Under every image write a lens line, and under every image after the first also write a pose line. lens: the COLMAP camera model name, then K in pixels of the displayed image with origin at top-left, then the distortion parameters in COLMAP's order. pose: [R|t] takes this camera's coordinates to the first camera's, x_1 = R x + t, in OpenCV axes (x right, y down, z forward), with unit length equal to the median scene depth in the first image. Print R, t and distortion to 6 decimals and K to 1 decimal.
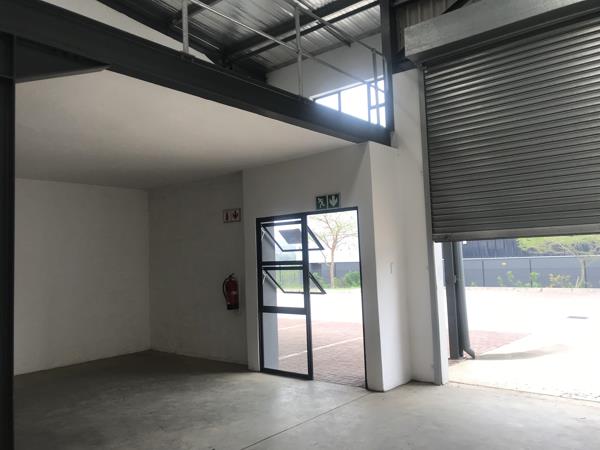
lens RADIAL K [[499.1, 0, 298.8], [0, 499.1, 222.6], [0, 0, 1]] dist [0.035557, -0.013820]
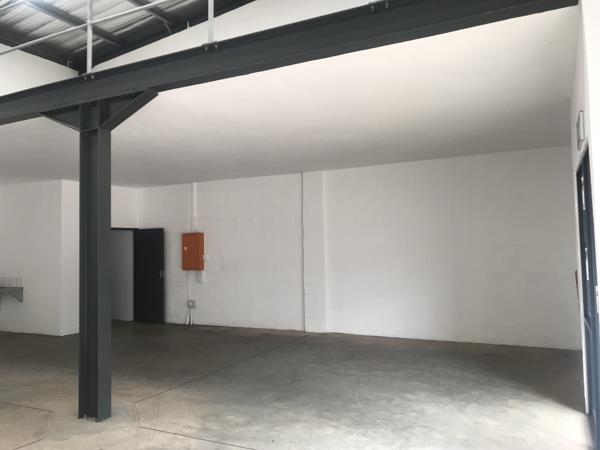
lens RADIAL K [[499.1, 0, 298.8], [0, 499.1, 222.6], [0, 0, 1]] dist [0.035557, -0.013820]
pose [[0.209582, -0.023374, -0.977512, 0.620455], [0.086290, 0.996256, -0.005321, 0.040554], [0.973976, -0.083234, 0.210814, 0.706995]]
